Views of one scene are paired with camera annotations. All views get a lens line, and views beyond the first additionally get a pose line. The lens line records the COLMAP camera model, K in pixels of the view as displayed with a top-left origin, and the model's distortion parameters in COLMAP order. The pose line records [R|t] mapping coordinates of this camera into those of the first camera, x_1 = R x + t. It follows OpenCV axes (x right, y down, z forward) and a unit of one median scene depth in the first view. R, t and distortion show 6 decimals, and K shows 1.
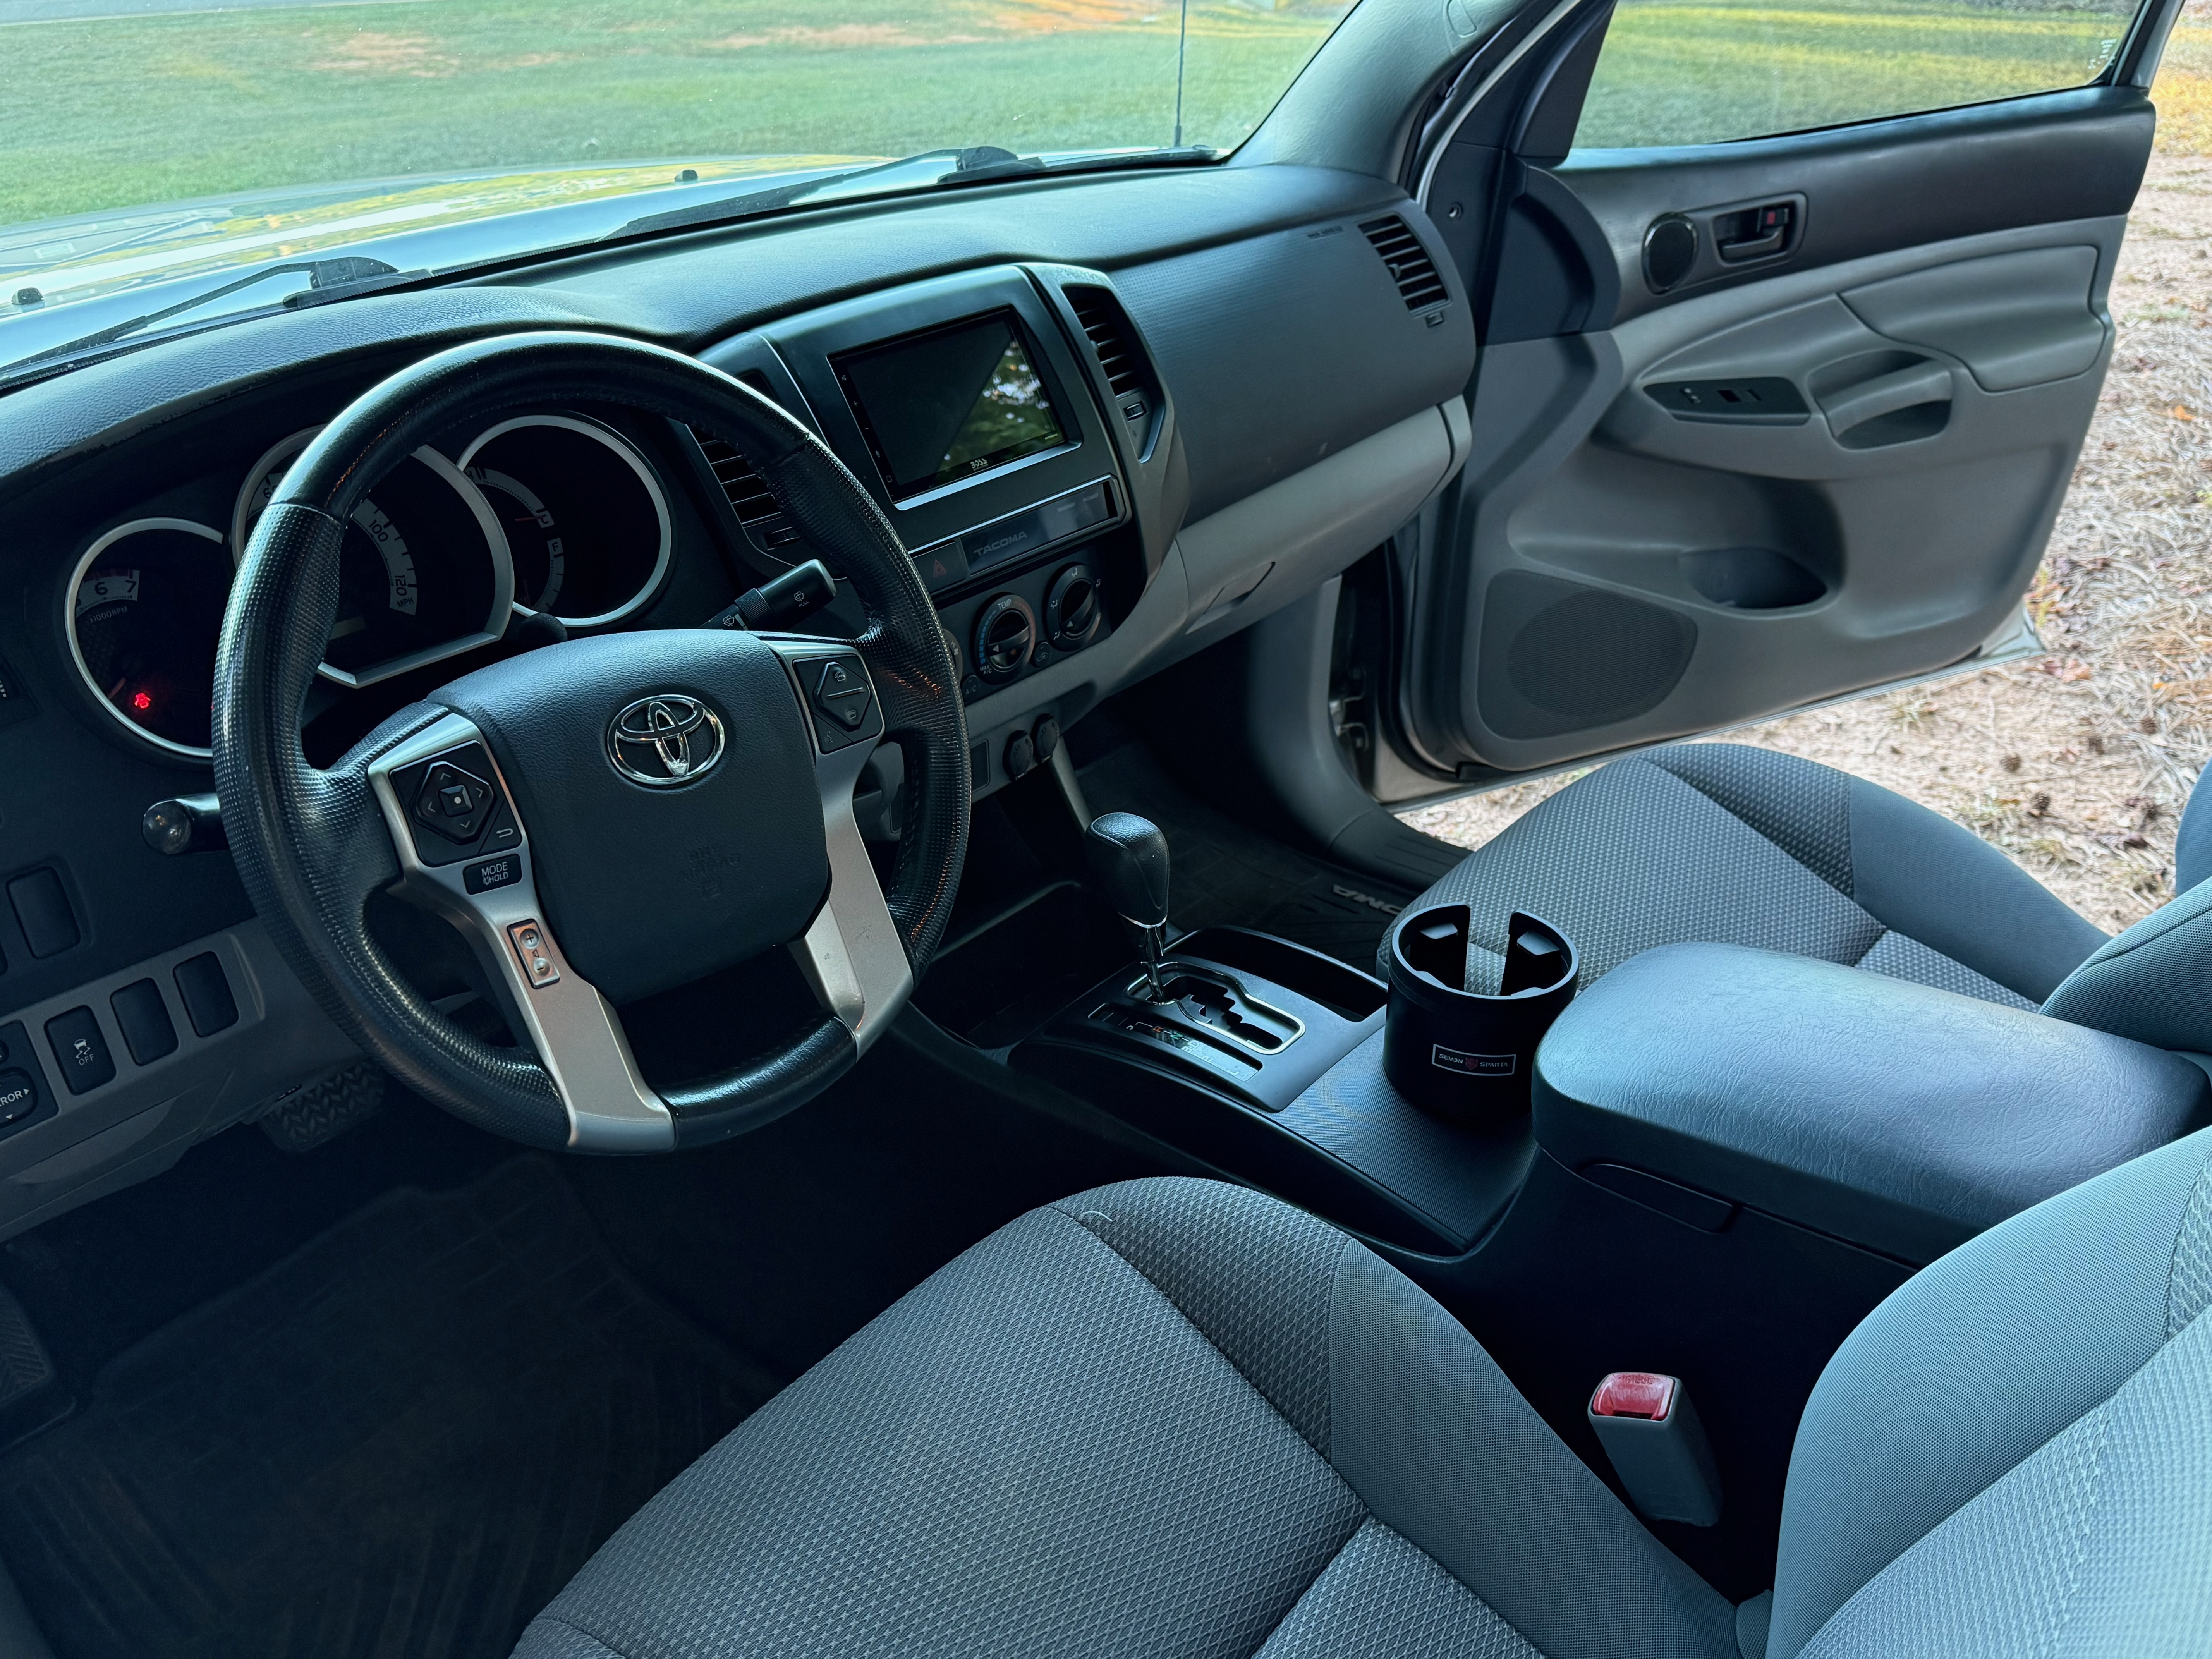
lens RADIAL K [[1837.9, 0, 1106.0], [0, 1837.9, 829.5], [0, 0, 1]] dist [0.130244, -0.240807]
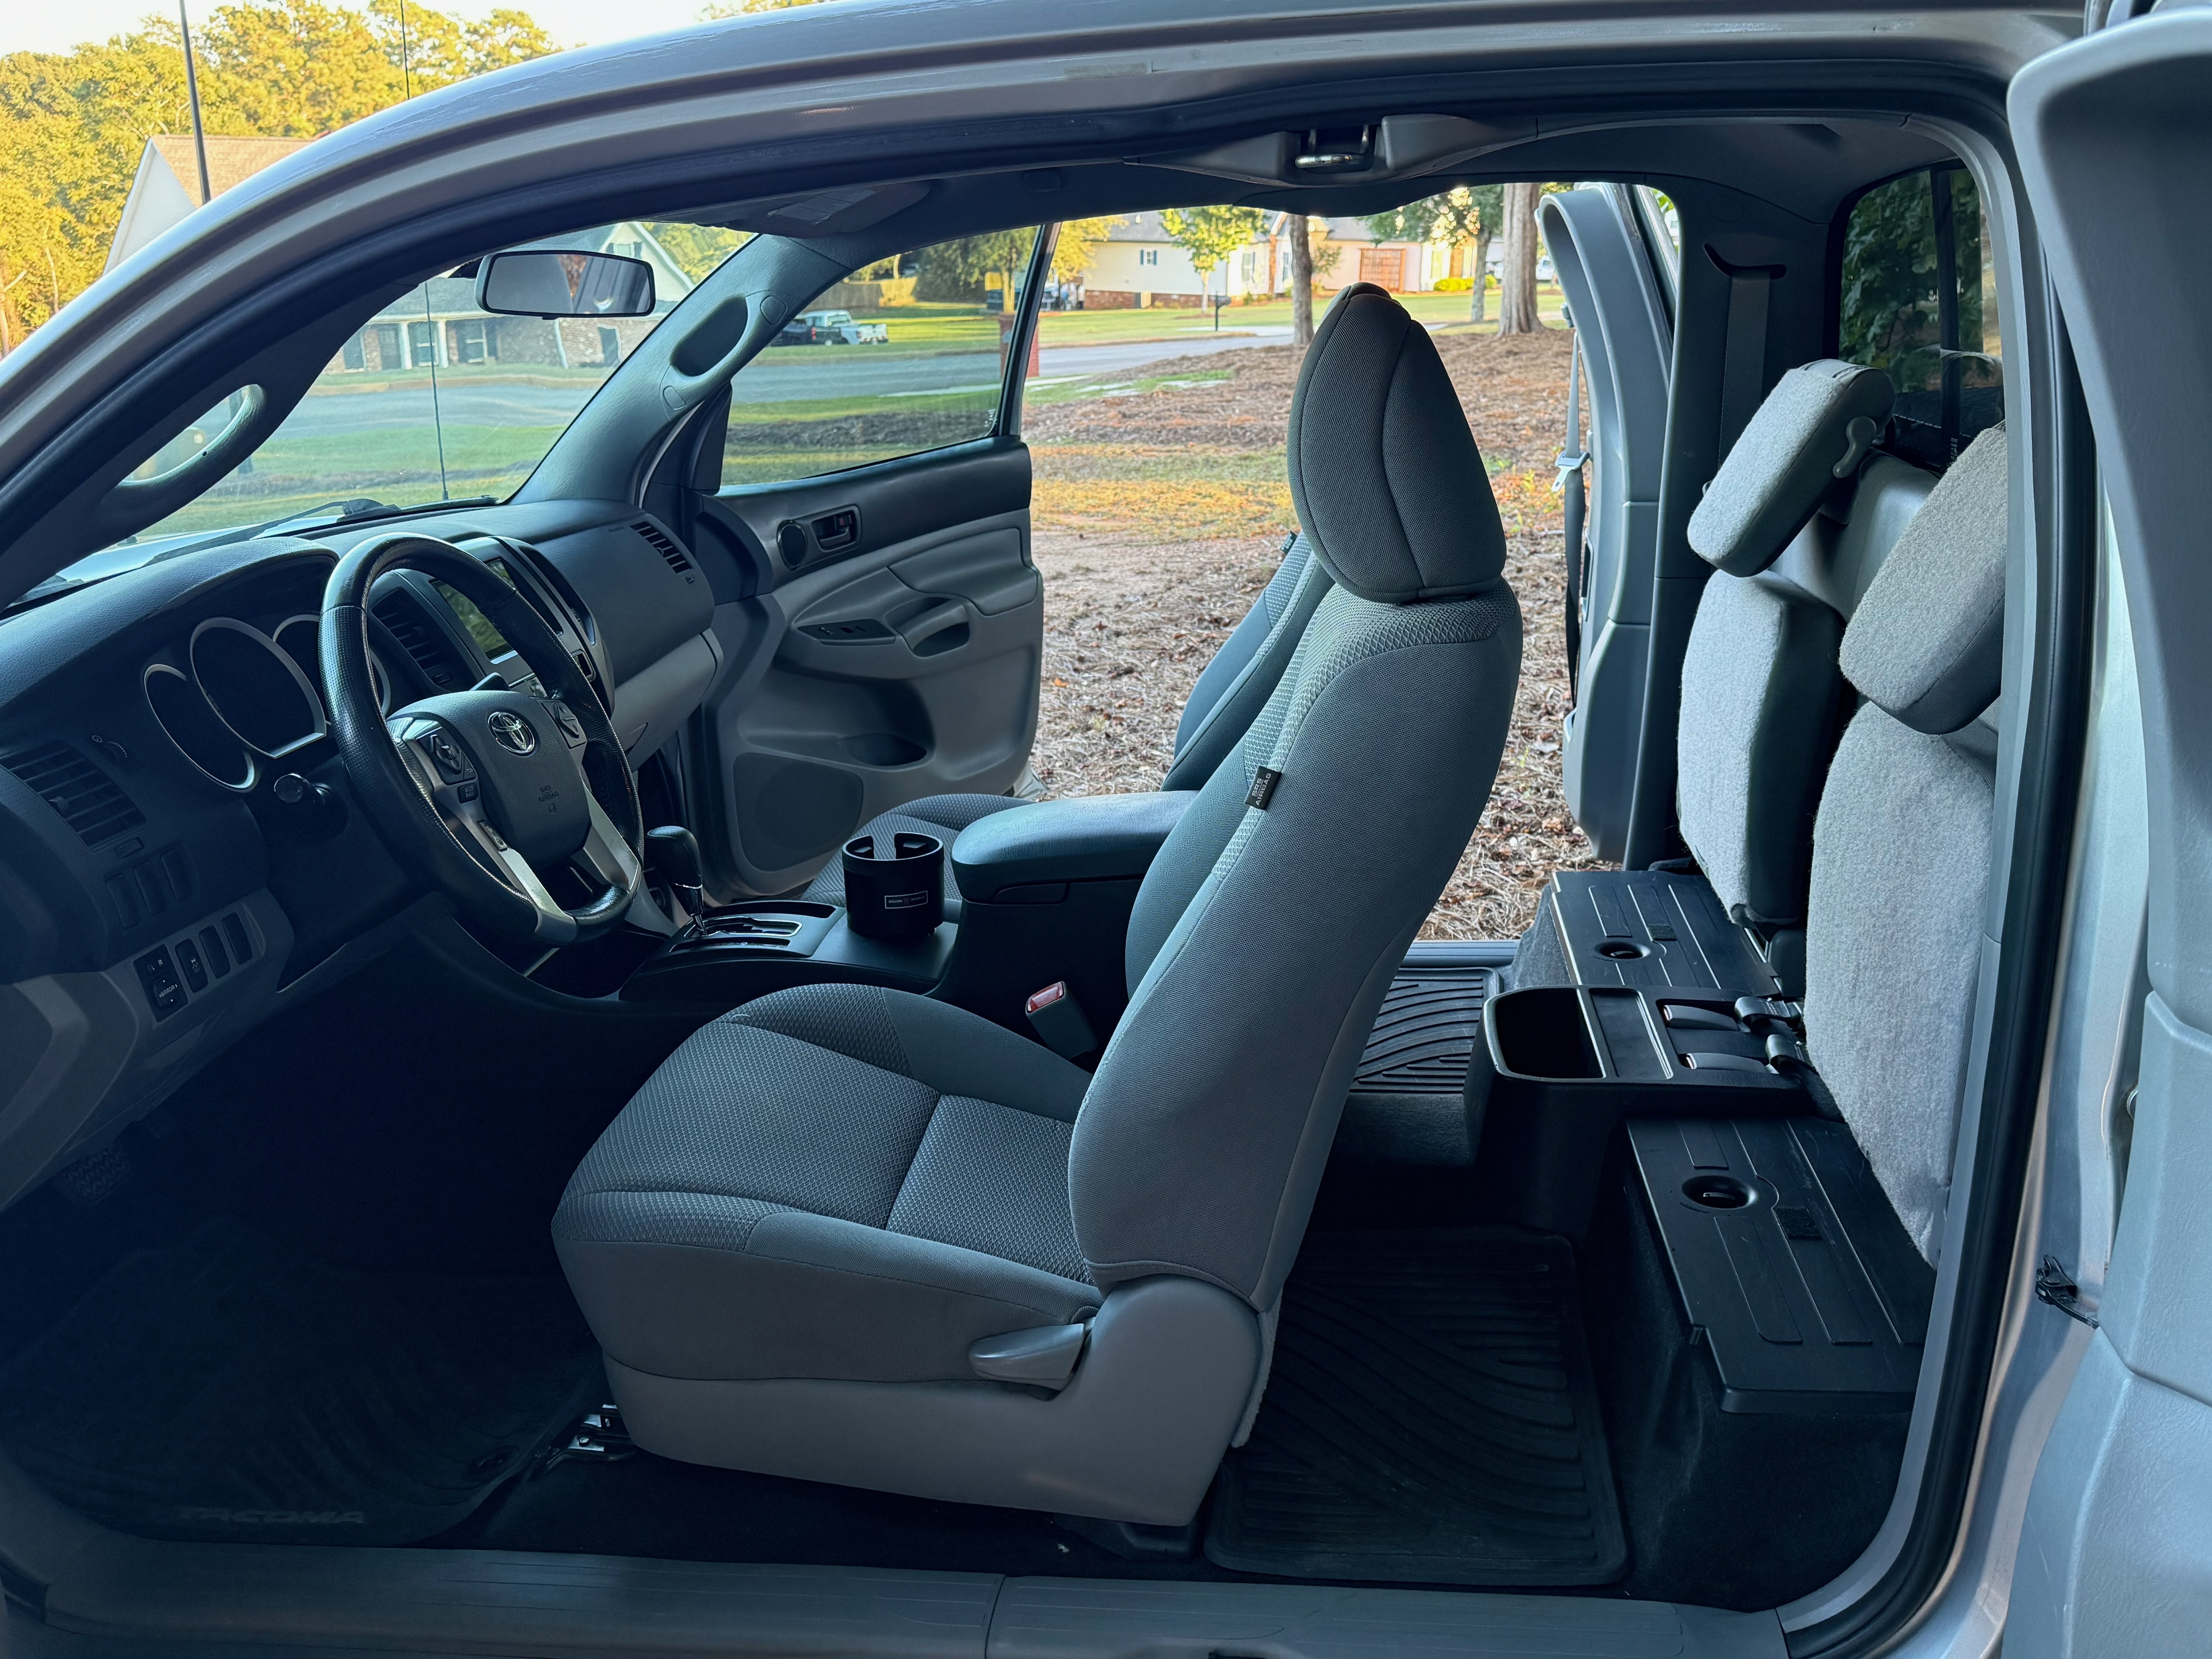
lens RADIAL K [[1837.9, 0, 1106.0], [0, 1837.9, 829.5], [0, 0, 1]] dist [0.130244, -0.240807]
pose [[0.835439, -0.168484, 0.523120, -0.328556], [0.281306, 0.948802, -0.143670, 0.214344], [-0.472131, 0.267184, 0.840062, -0.365981]]
